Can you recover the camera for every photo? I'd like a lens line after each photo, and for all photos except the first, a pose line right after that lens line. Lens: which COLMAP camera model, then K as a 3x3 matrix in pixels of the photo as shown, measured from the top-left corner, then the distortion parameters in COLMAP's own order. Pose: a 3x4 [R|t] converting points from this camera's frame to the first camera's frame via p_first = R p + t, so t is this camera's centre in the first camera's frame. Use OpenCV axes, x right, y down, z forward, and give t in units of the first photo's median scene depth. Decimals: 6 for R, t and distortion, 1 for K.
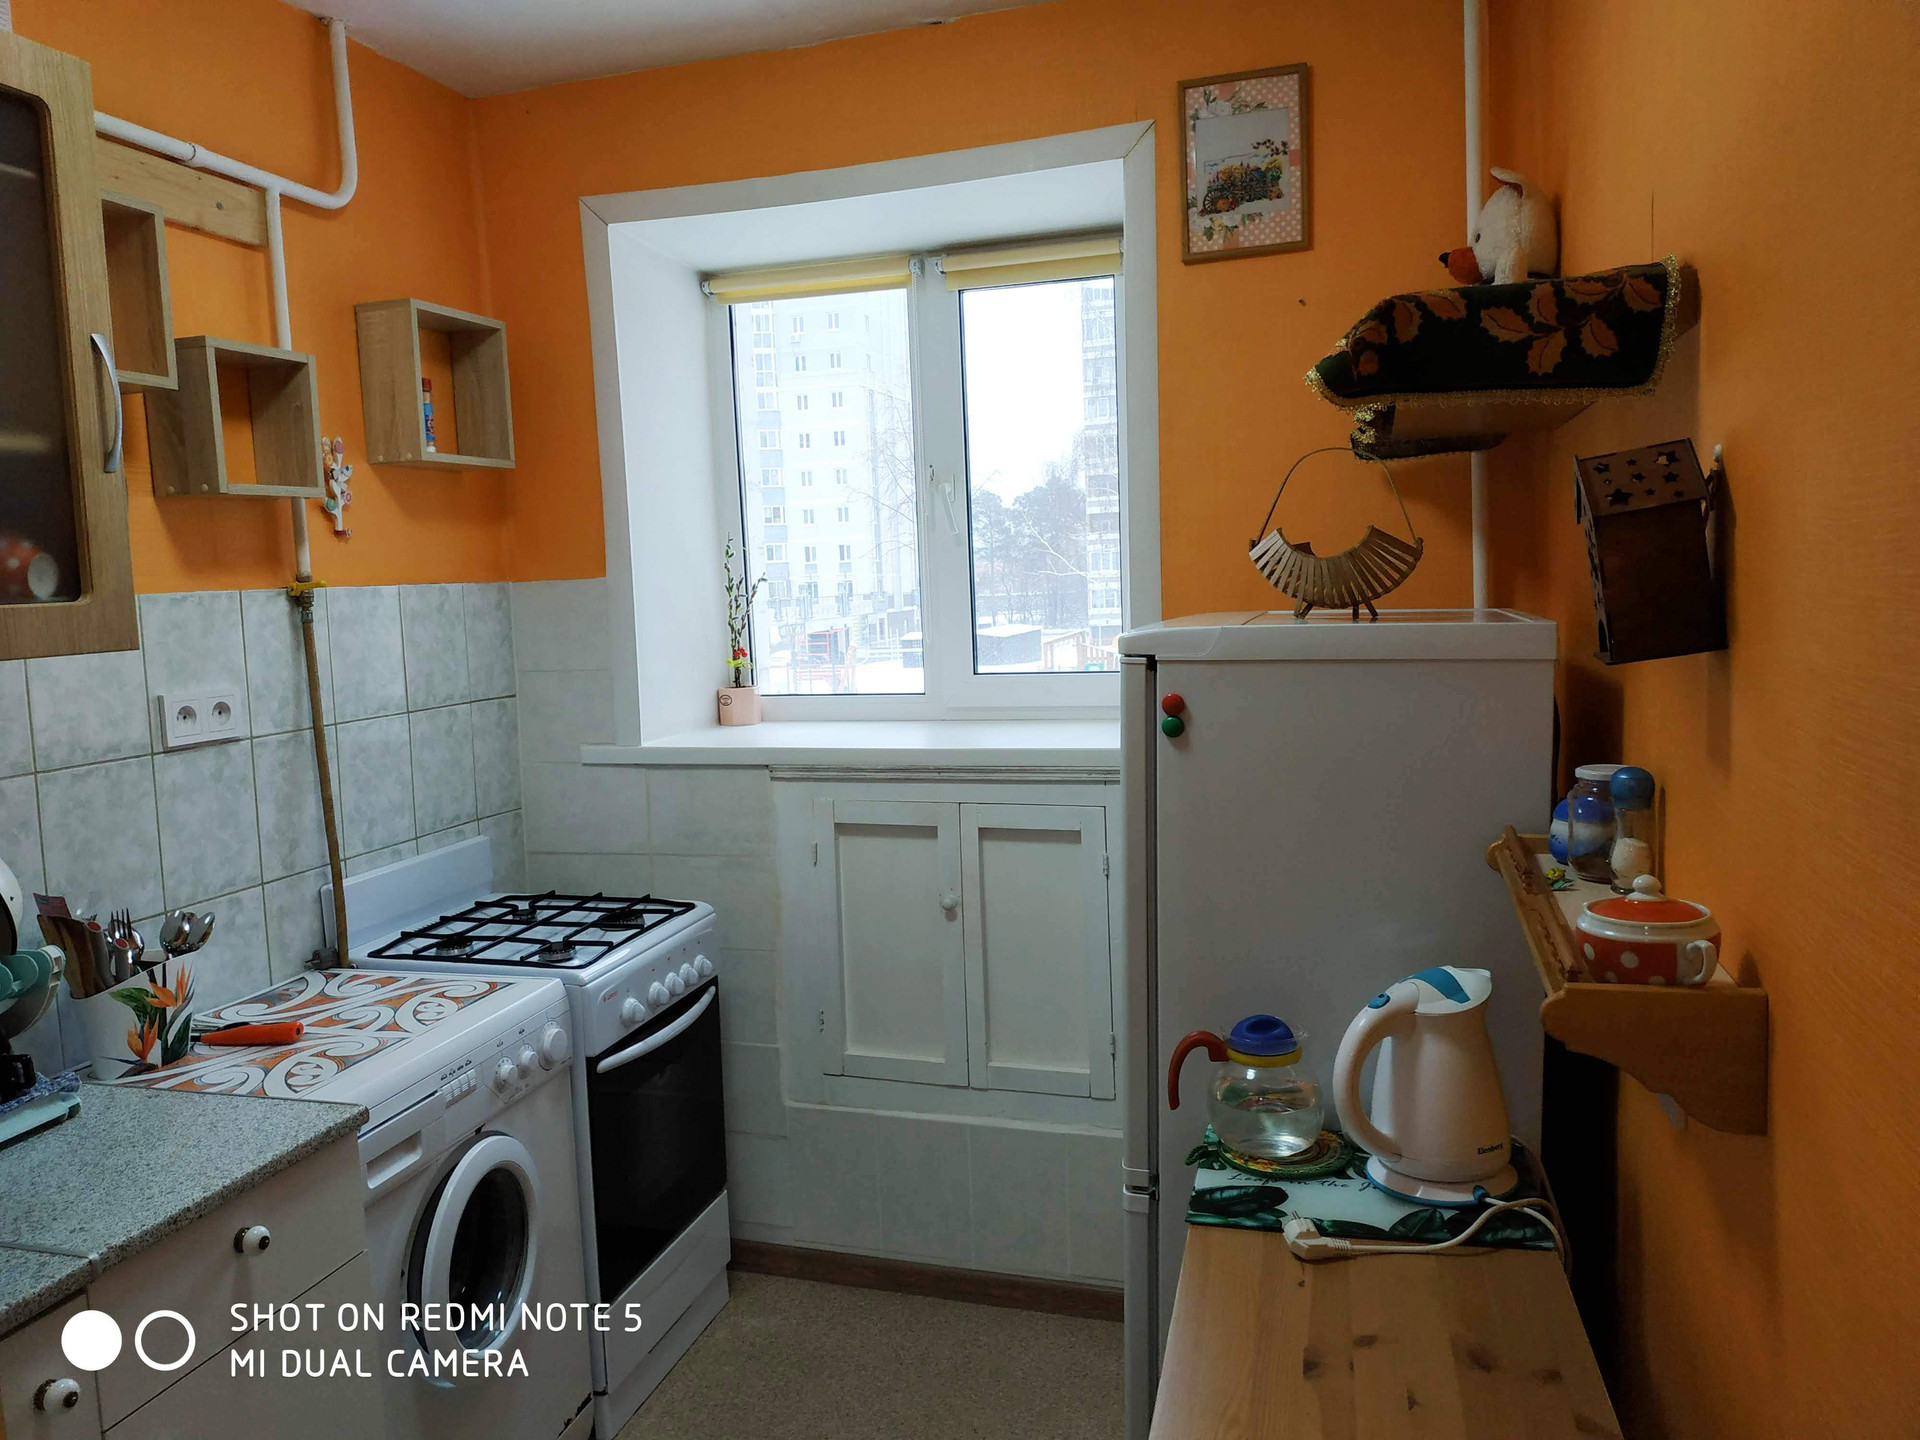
lens RADIAL K [[1413.2, 0, 939.3], [0, 1413.2, 723.3], [0, 0, 1]] dist [0.072604, -0.114360]
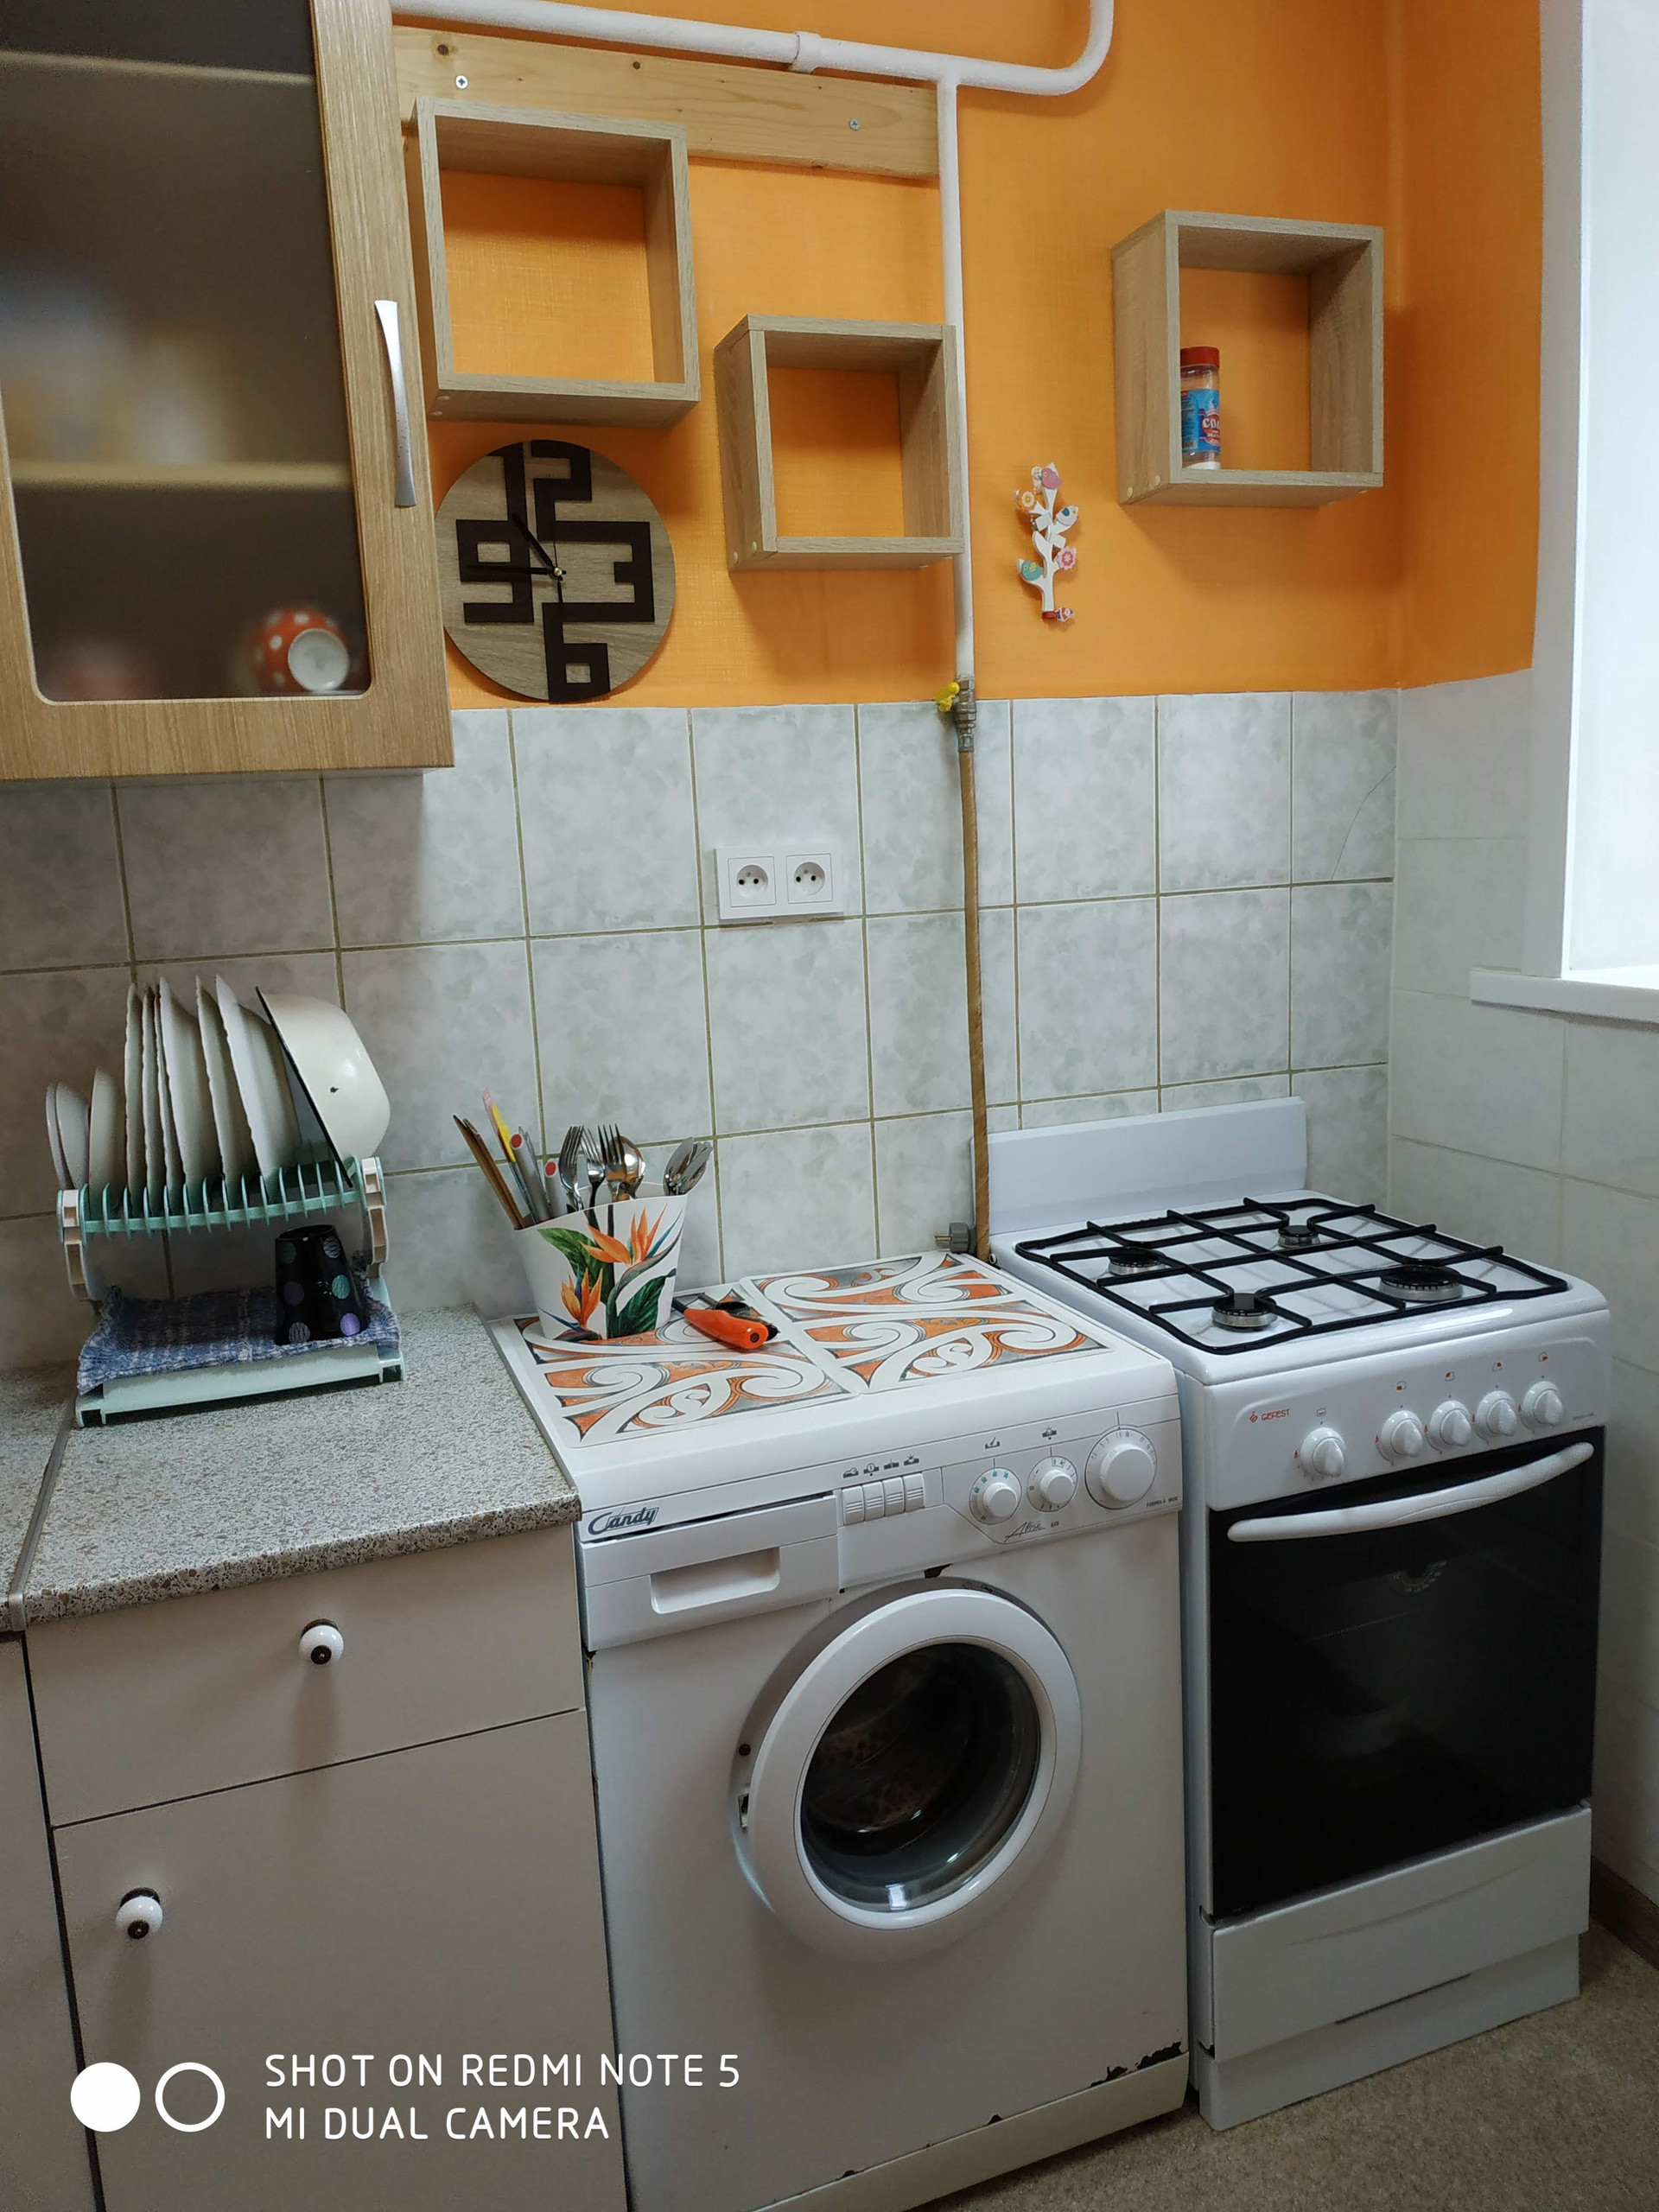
lens RADIAL K [[1616.6, 0, 820.0], [0, 1616.6, 1079.7], [0, 0, 1]] dist [0.103838, -0.200383]
pose [[0.601394, 0.133920, -0.787649, 0.152421], [-0.061529, 0.990687, 0.121462, -0.005513], [0.796580, -0.024583, 0.604033, 0.484003]]
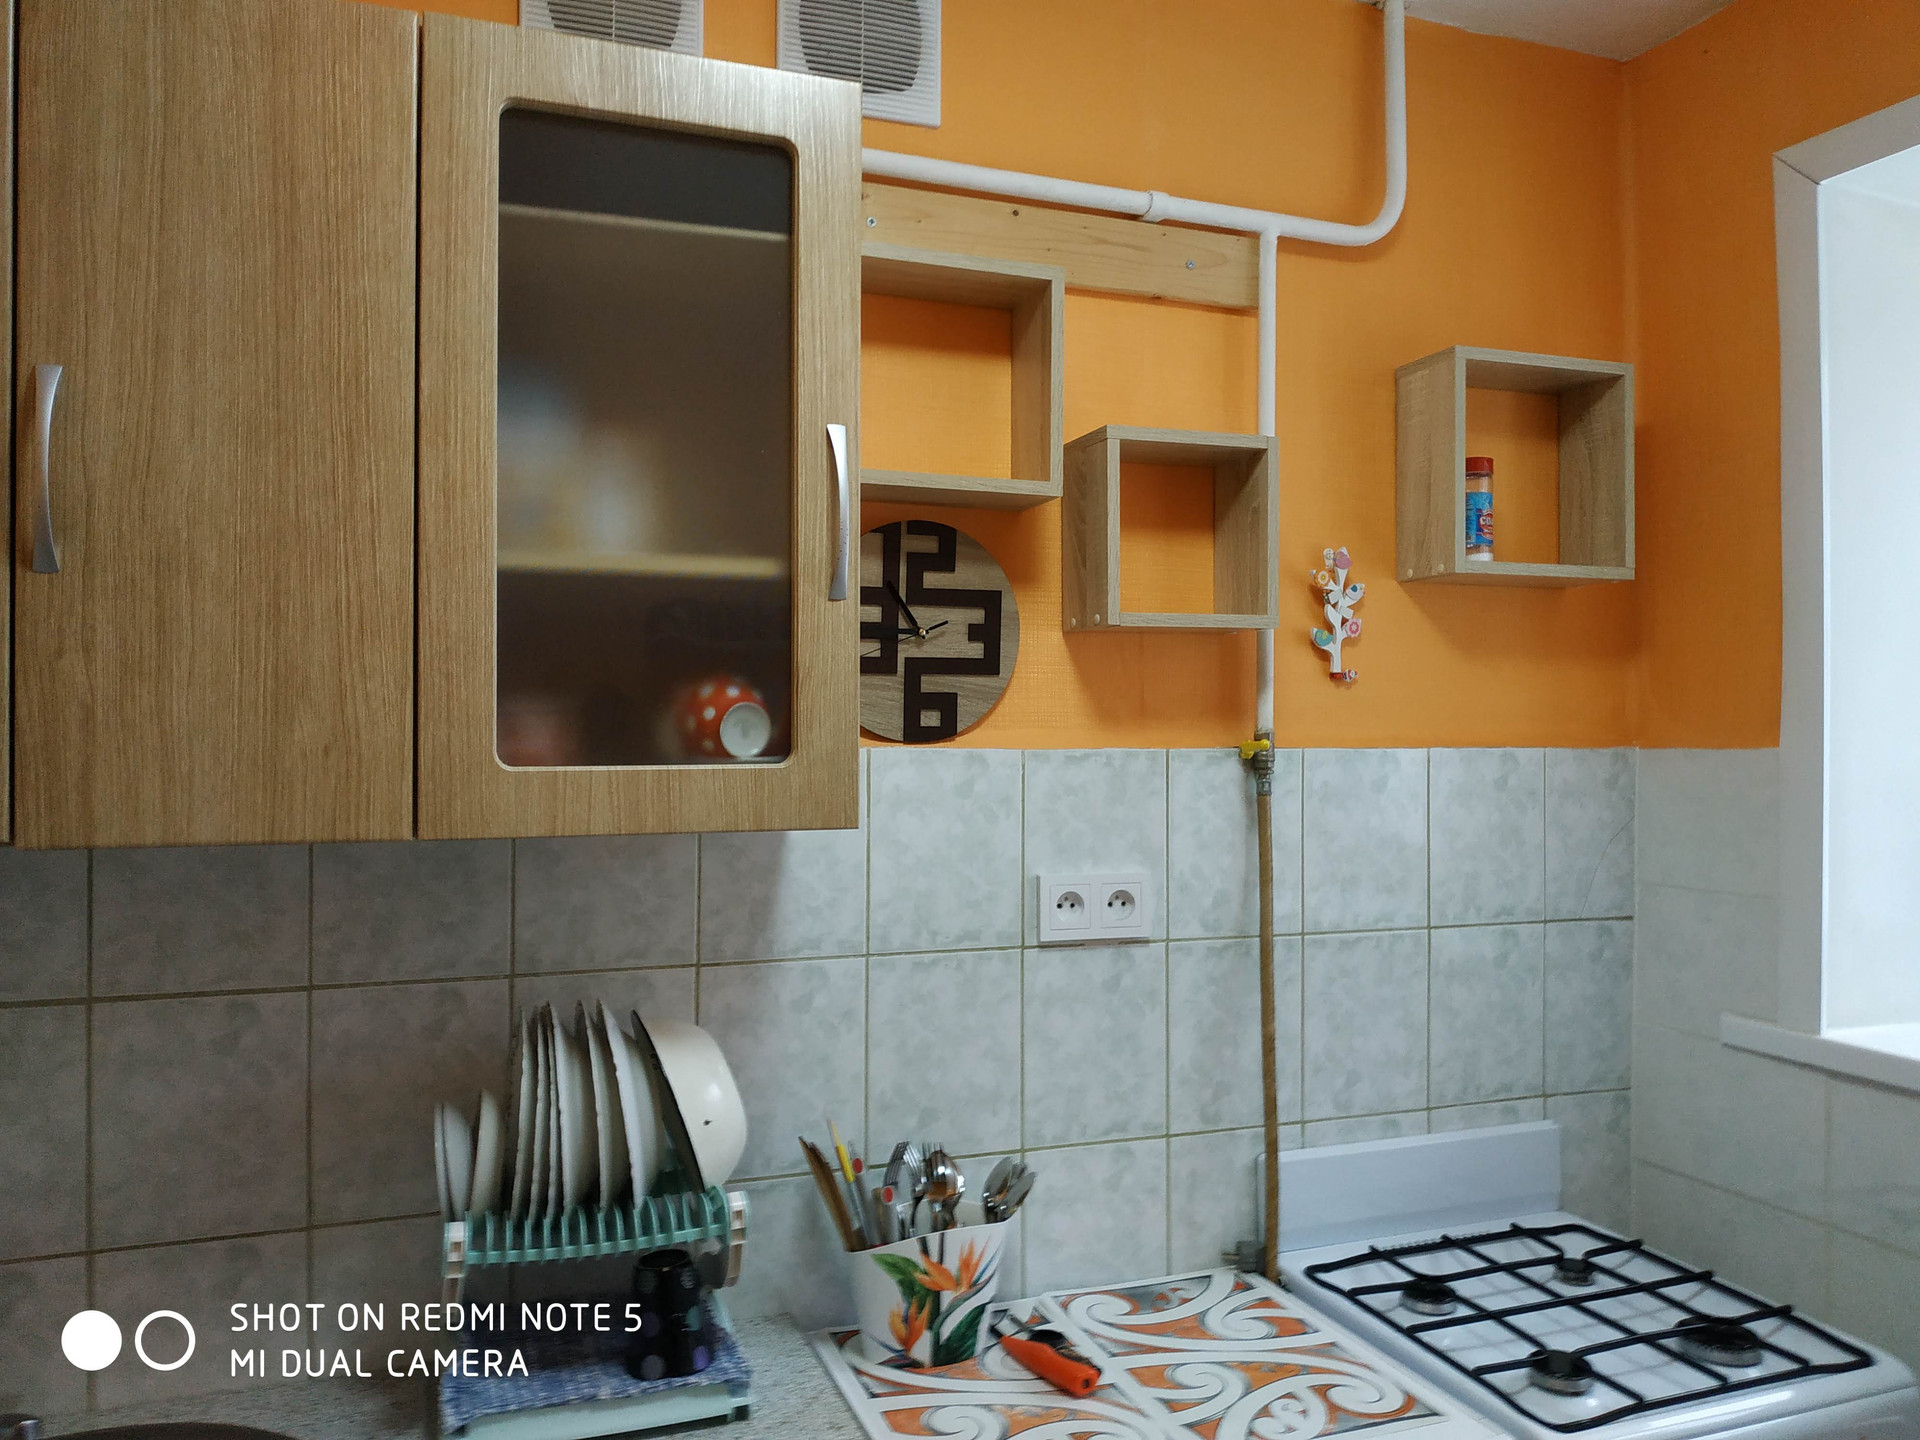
lens RADIAL K [[1413.2, 0, 939.3], [0, 1413.2, 723.3], [0, 0, 1]] dist [0.072604, -0.114360]
pose [[0.598544, 0.033269, -0.800399, 0.050021], [-0.109304, 0.993185, -0.040456, -0.060717], [0.793598, 0.111701, 0.598101, 0.427737]]
